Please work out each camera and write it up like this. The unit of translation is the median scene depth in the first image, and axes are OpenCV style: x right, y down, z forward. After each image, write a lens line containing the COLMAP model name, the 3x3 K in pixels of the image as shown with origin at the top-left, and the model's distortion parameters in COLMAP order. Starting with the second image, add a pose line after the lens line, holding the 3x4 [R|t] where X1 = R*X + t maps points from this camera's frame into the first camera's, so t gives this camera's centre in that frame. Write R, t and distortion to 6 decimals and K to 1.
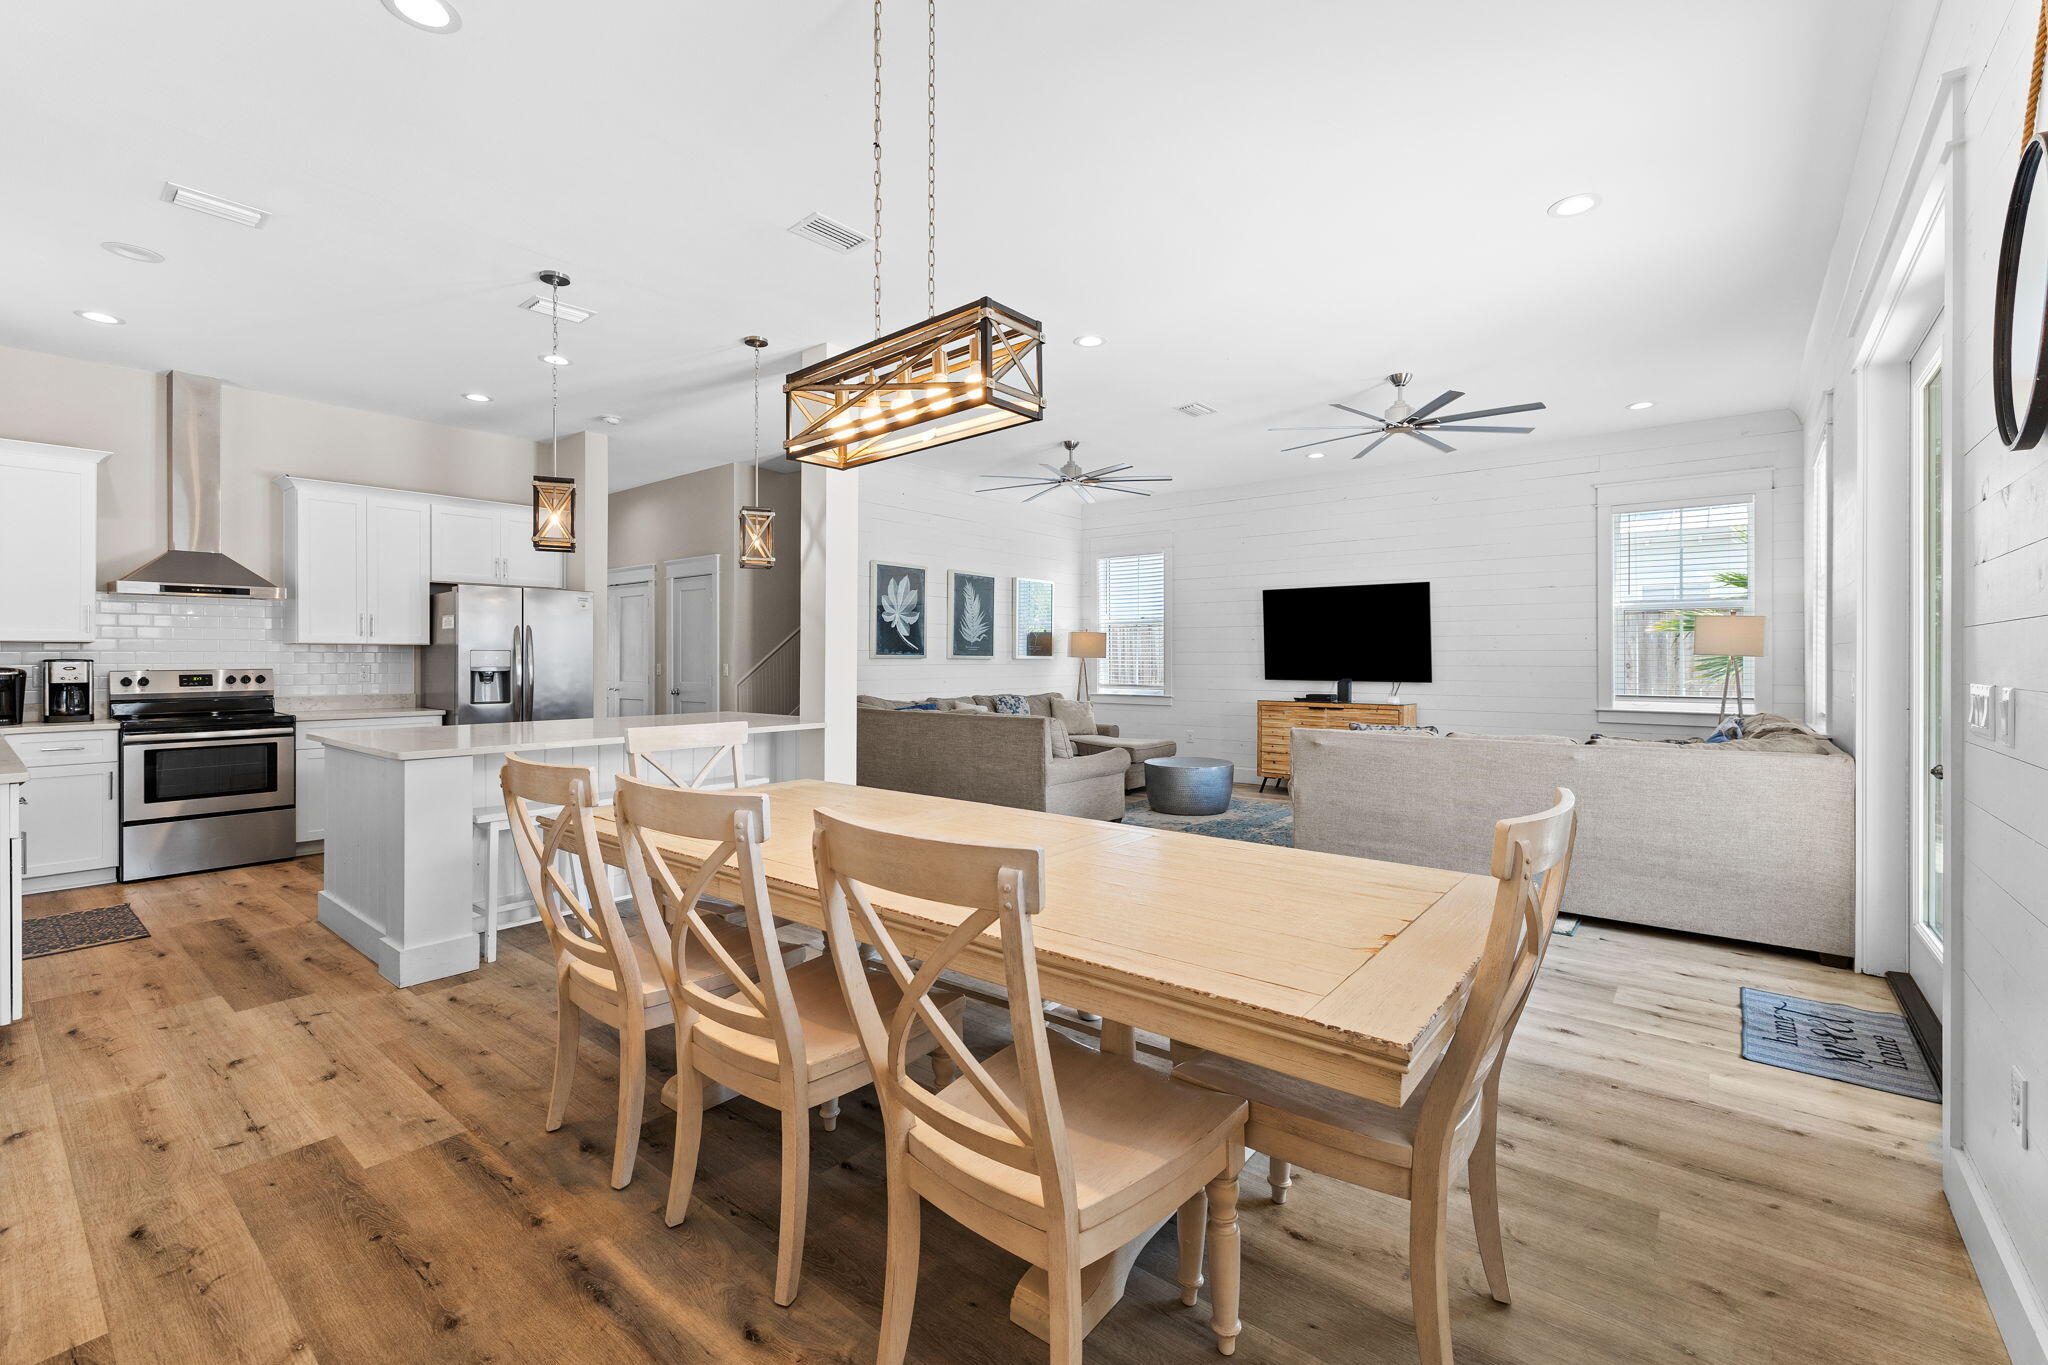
lens RADIAL K [[874.5, 0, 1028.6], [0, 874.5, 663.9], [0, 0, 1]] dist [-0.004458, 0.001667]
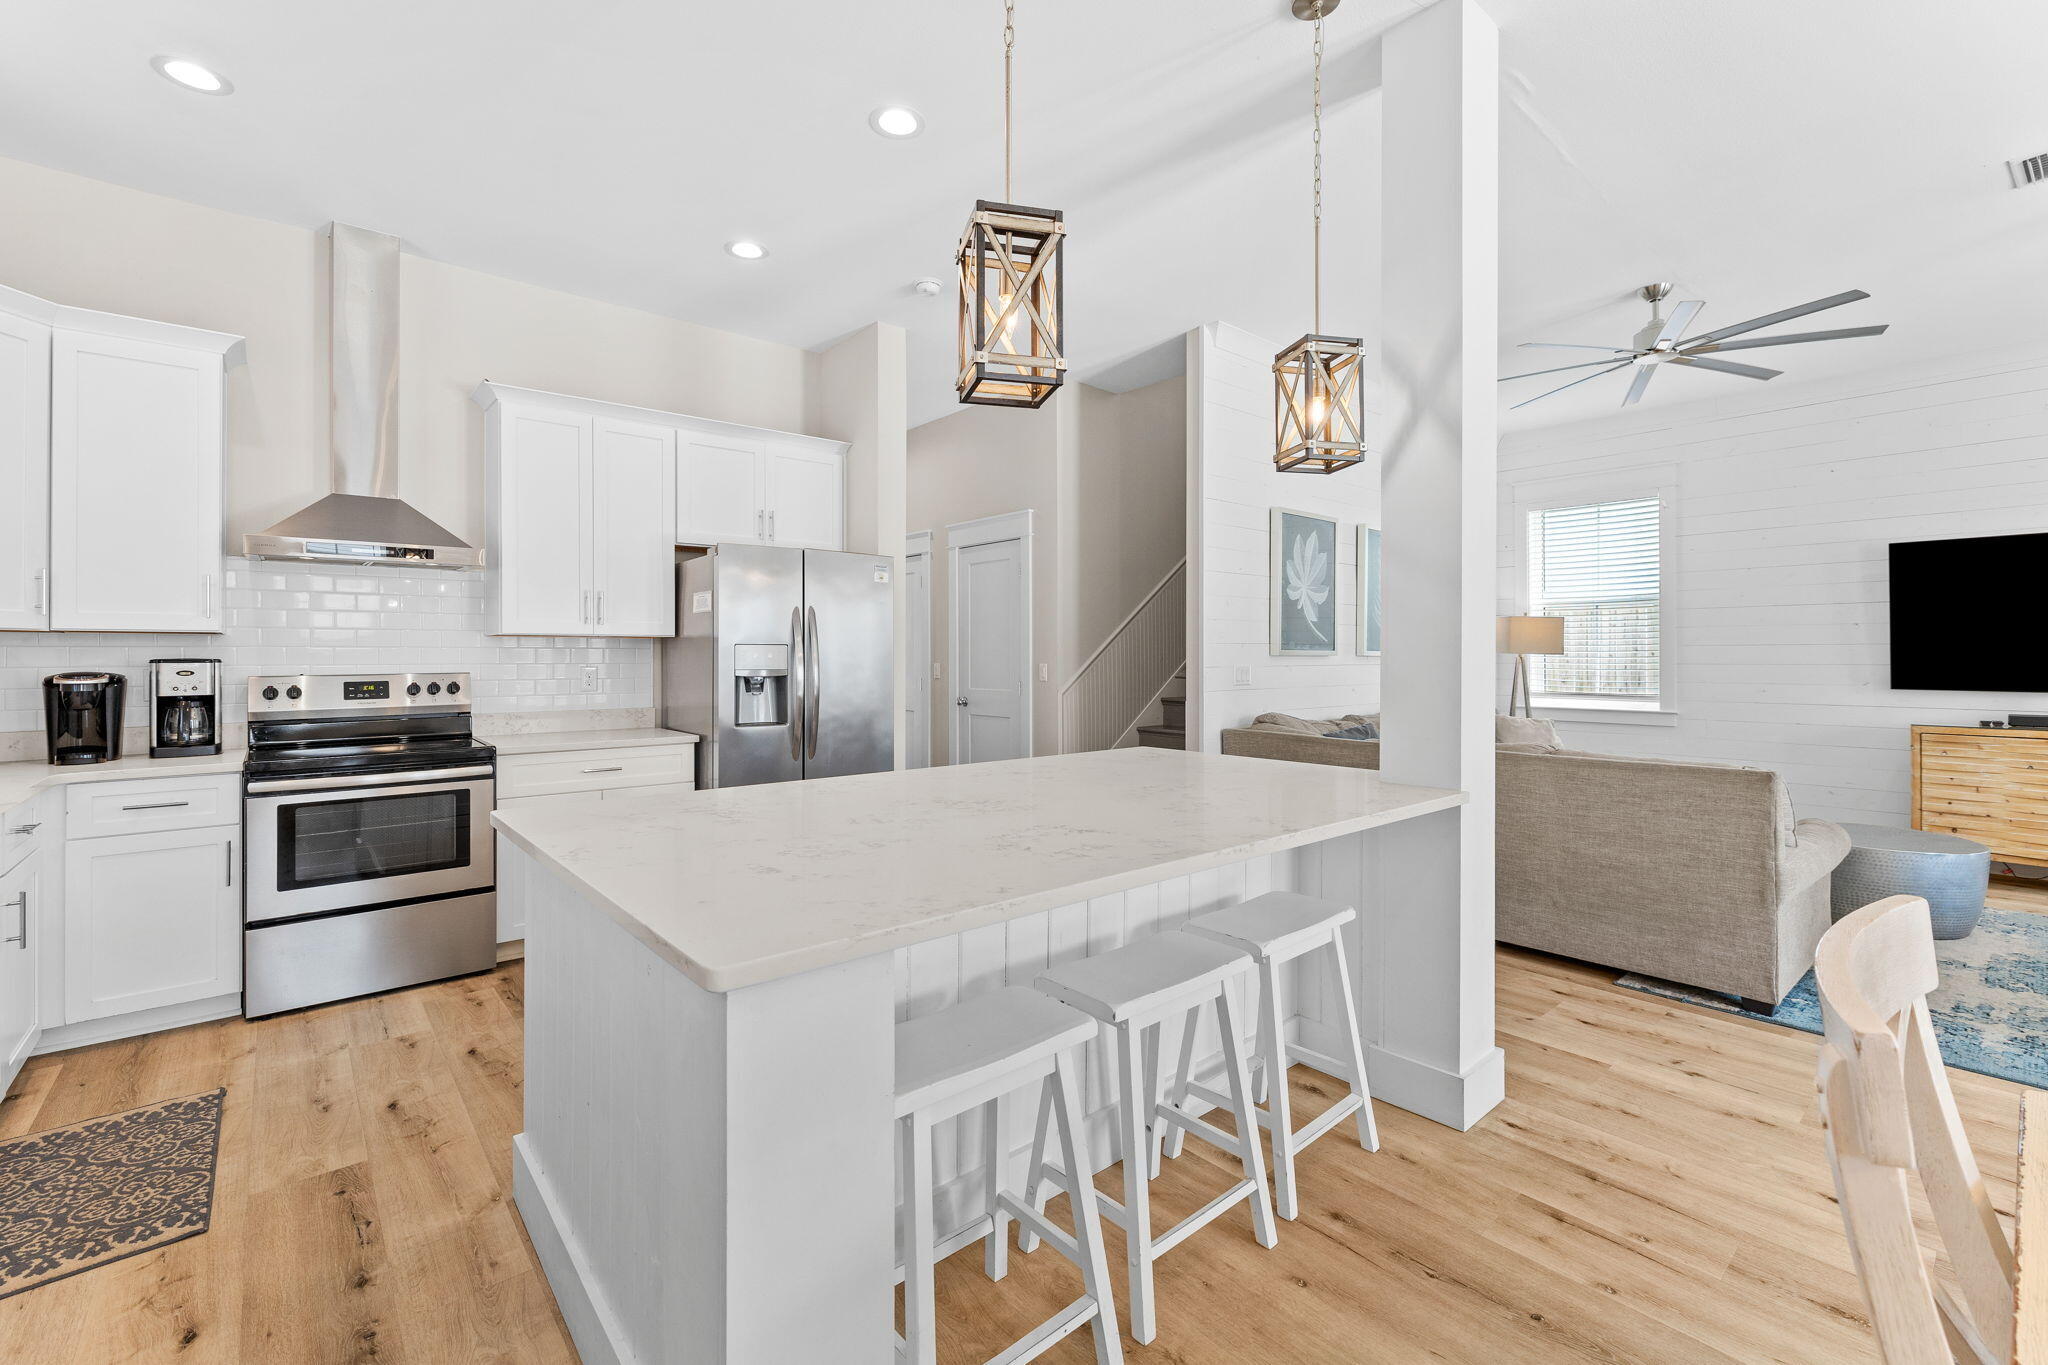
lens RADIAL K [[874.5, 0, 1014.7], [0, 874.5, 661.3], [0, 0, 1]] dist [-0.004458, 0.001667]
pose [[0.981595, -0.000291, -0.190975, -0.328531], [0.000360, 1.000000, 0.000325, -0.003131], [0.190975, -0.000387, 0.981595, 0.423576]]
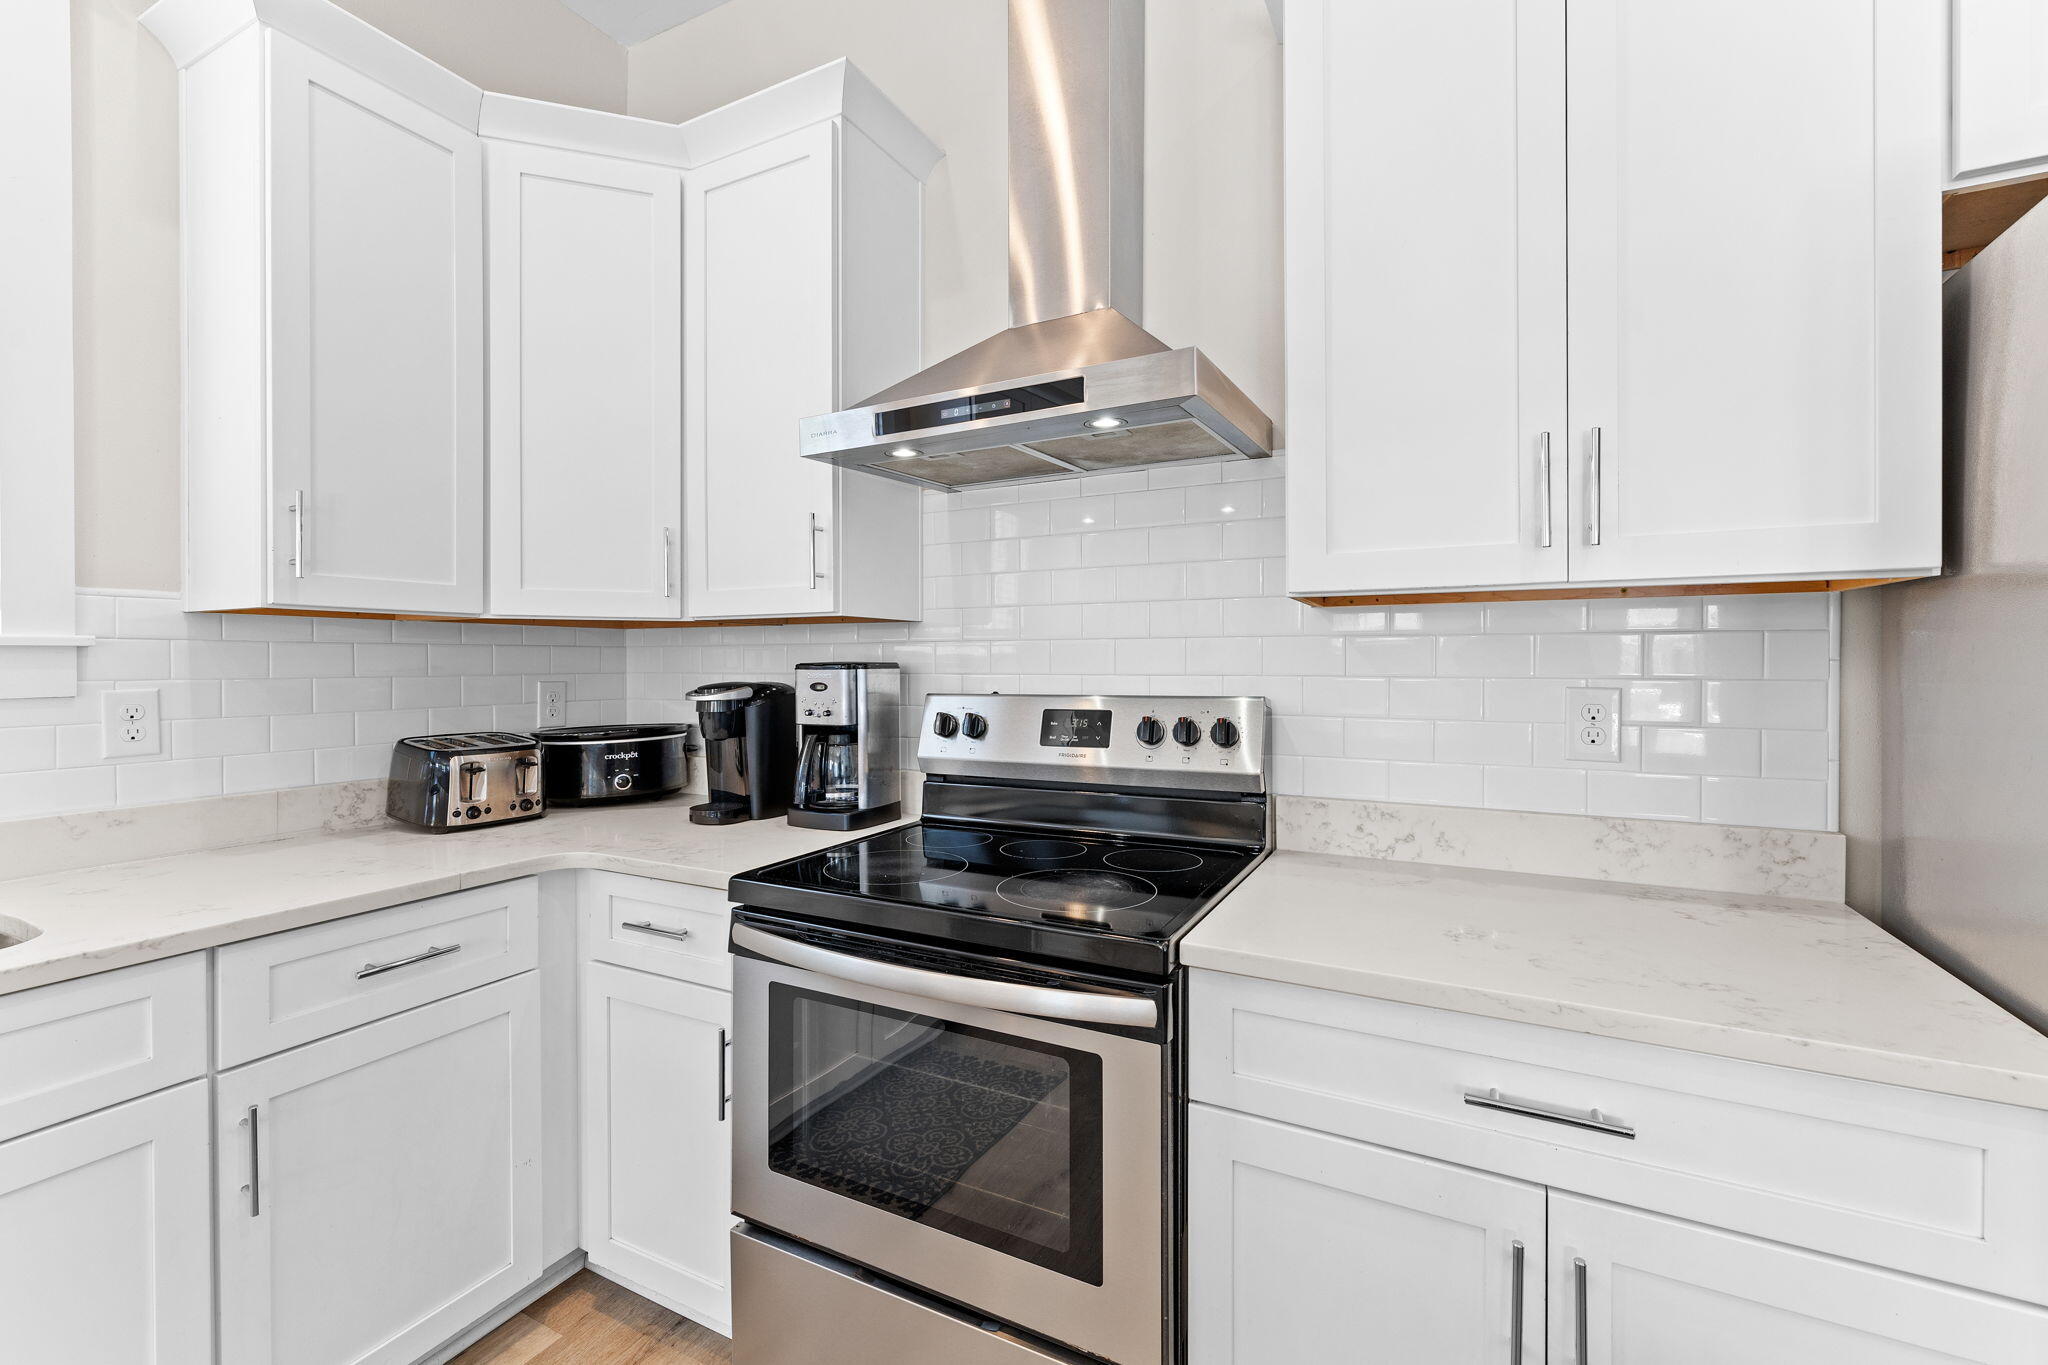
lens RADIAL K [[874.5, 0, 1037.3], [0, 874.5, 665.4], [0, 0, 1]] dist [-0.004458, 0.001667]
pose [[0.198371, 0.002936, -0.980123, -0.620677], [-0.005538, 0.999983, 0.001875, -0.004365], [0.980111, 0.005056, 0.198383, 0.889396]]
